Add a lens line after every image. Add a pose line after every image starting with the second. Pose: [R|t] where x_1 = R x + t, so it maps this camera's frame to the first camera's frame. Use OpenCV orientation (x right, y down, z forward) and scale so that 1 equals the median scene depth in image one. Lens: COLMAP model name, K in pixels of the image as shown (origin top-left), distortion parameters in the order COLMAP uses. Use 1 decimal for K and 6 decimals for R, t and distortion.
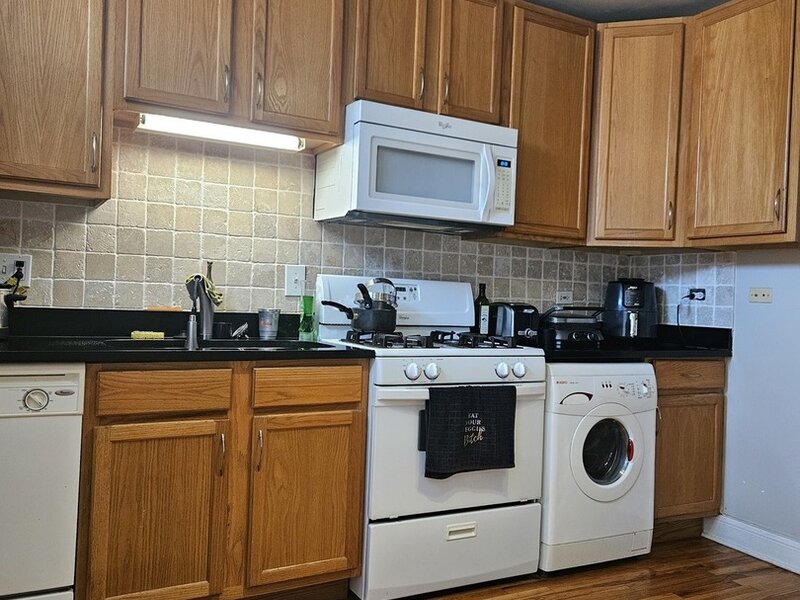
lens RADIAL K [[692.4, 0, 384.4], [0, 692.4, 297.7], [0, 0, 1]] dist [0.075993, -0.055721]
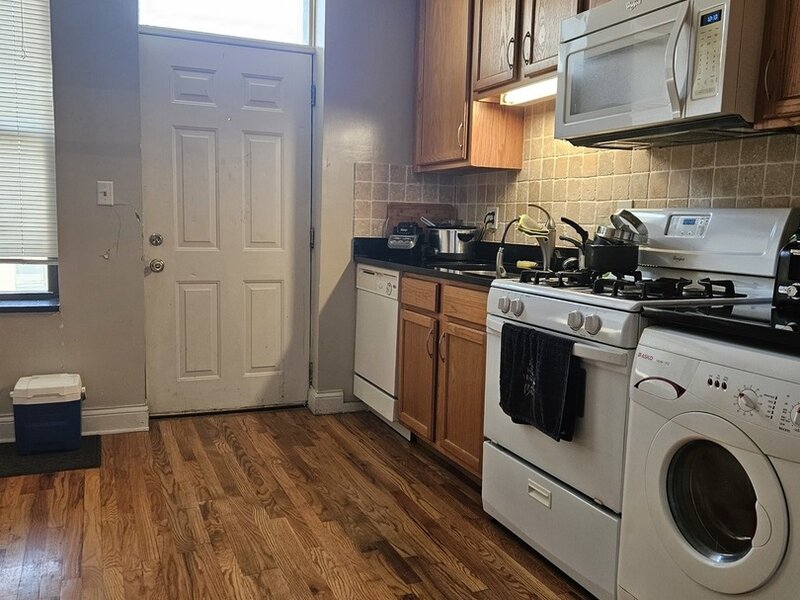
lens RADIAL K [[692.4, 0, 384.4], [0, 692.4, 297.7], [0, 0, 1]] dist [0.075993, -0.055721]
pose [[-0.088191, 0.071245, -0.993552, 0.882068], [-0.028415, 0.996853, 0.074004, 0.024855], [0.995698, 0.034758, -0.085889, 0.780581]]
